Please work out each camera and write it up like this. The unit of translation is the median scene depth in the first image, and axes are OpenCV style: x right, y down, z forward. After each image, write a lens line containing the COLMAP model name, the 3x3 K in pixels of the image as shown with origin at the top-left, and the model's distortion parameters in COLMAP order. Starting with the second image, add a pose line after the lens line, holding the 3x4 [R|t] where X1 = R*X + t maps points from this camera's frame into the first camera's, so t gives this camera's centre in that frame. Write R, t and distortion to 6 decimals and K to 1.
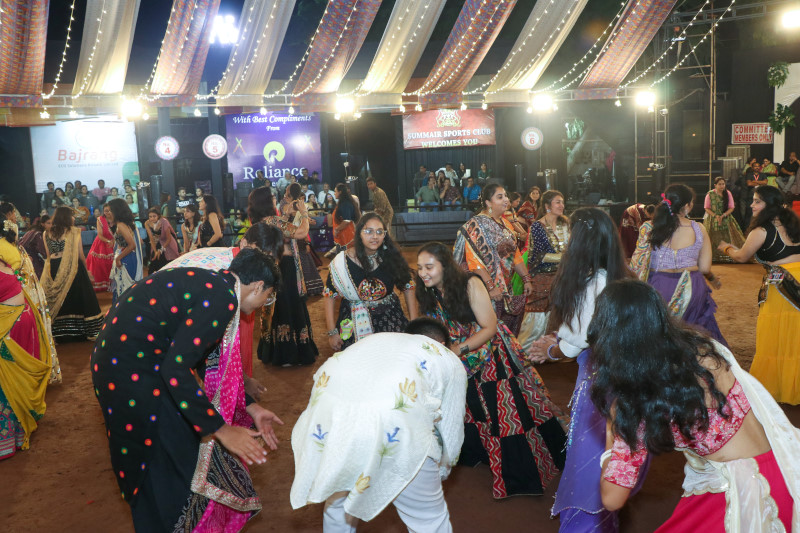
lens RADIAL K [[706.8, 0, 398.7], [0, 706.8, 263.2], [0, 0, 1]] dist [0.010013, 0.037603]
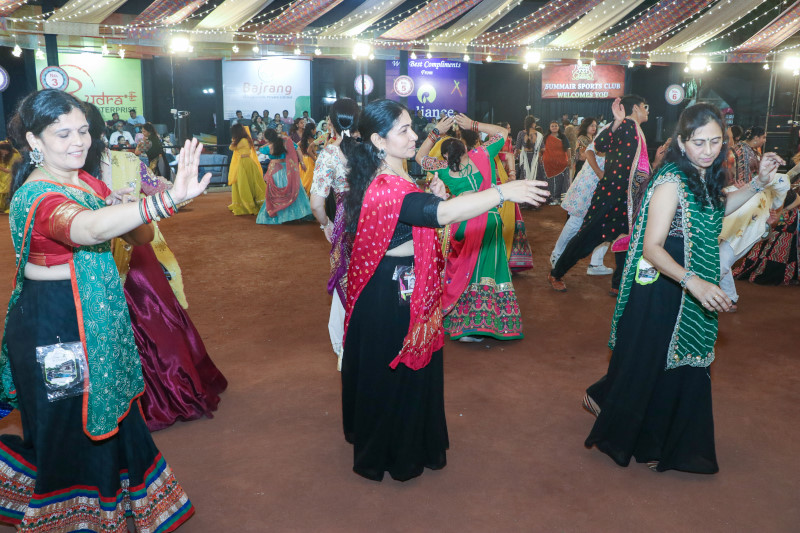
lens RADIAL K [[706.8, 0, 401.2], [0, 706.8, 270.4], [0, 0, 1]] dist [0.010013, 0.037603]
pose [[0.998421, 0.053345, 0.017582, -0.234692], [-0.054557, 0.995479, 0.077749, 0.038911], [-0.013355, -0.078585, 0.996818, -0.152041]]
